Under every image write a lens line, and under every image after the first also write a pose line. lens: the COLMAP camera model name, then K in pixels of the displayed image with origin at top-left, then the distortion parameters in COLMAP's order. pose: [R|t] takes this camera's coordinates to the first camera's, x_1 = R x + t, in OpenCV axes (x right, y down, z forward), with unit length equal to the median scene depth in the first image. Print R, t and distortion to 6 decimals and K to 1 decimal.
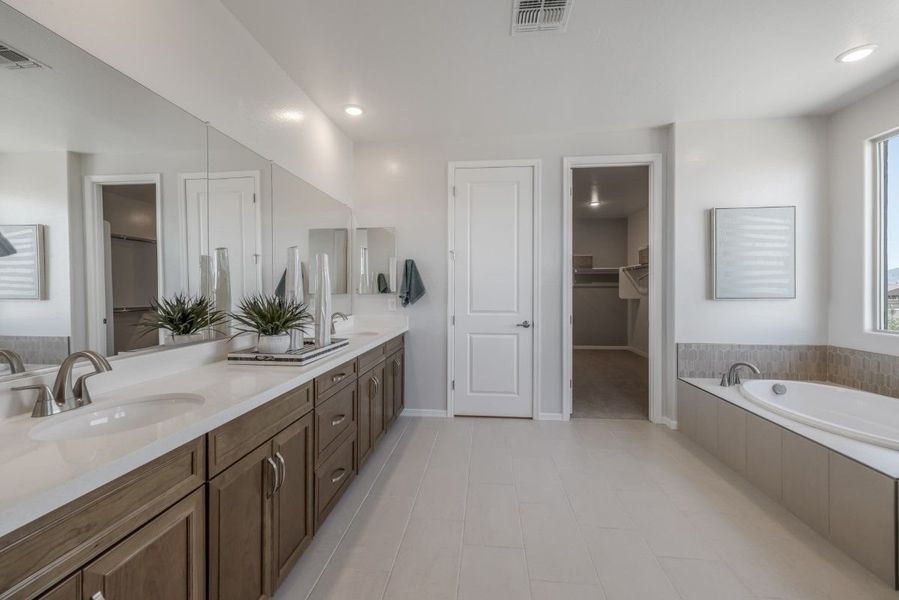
lens RADIAL K [[384.7, 0, 450.7], [0, 384.7, 288.9], [0, 0, 1]] dist [0.002703, -0.000531]
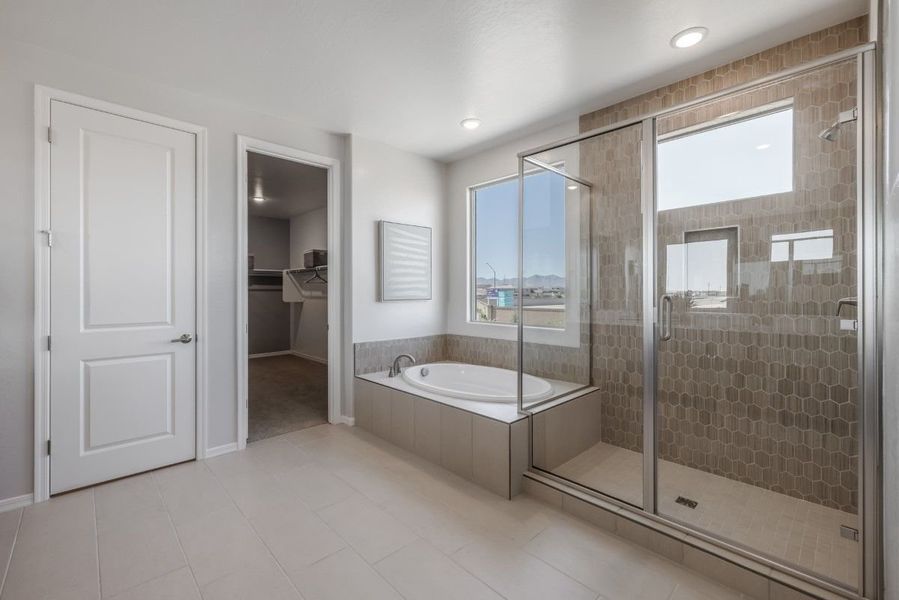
lens RADIAL K [[384.7, 0, 444.7], [0, 384.7, 292.8], [0, 0, 1]] dist [0.002703, -0.000531]
pose [[0.655505, -0.002461, 0.755187, -0.044490], [0.000458, 0.999996, 0.002860, -0.001122], [-0.755191, -0.001529, 0.655503, 0.112396]]
